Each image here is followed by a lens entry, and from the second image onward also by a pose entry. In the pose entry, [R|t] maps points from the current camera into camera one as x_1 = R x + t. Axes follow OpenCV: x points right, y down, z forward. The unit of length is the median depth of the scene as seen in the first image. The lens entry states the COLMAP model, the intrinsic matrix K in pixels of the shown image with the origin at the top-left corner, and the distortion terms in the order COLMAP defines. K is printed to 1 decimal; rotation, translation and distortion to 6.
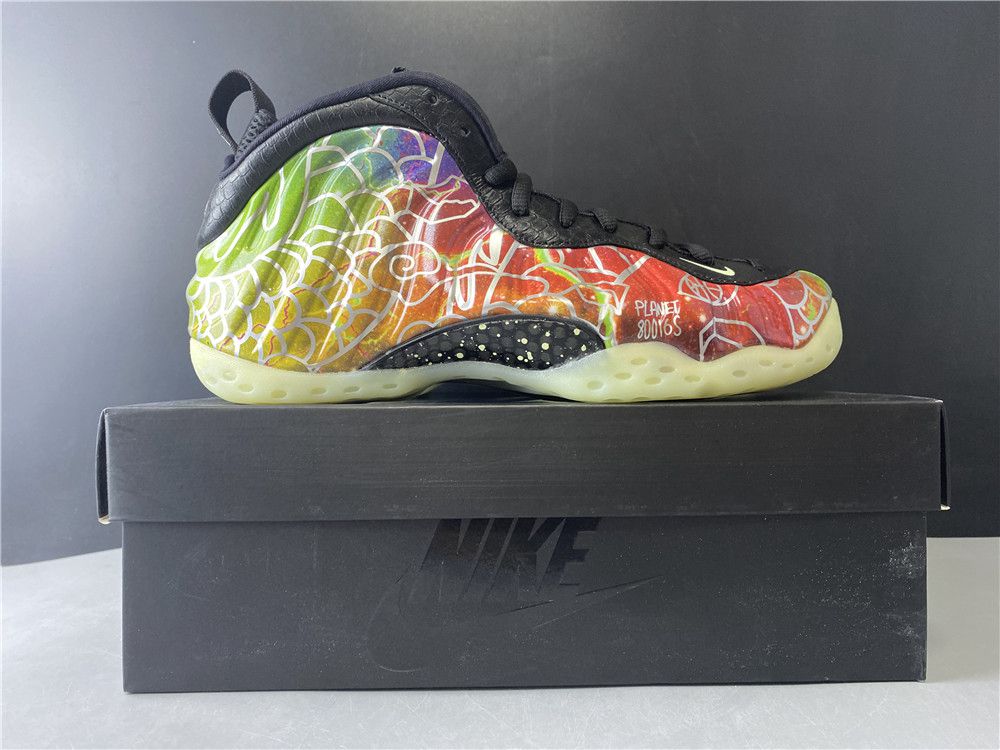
lens RADIAL K [[671.6, 0, 502.8], [0, 671.6, 394.2], [0, 0, 1]] dist [0.060389, -0.002588]
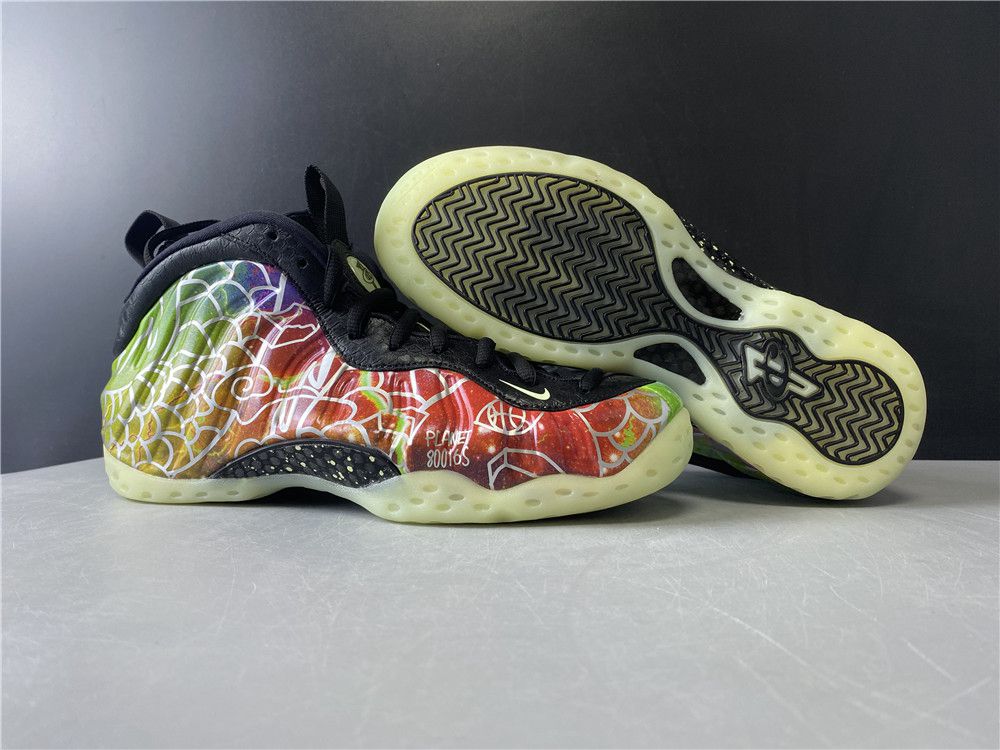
lens RADIAL K [[671.6, 0, 502.8], [0, 671.6, 394.2], [0, 0, 1]] dist [0.060389, -0.002588]
pose [[0.969240, 0.028412, -0.244473, 0.543451], [-0.023493, 0.999459, 0.023012, -0.214041], [0.244995, -0.016561, 0.969383, 0.012441]]
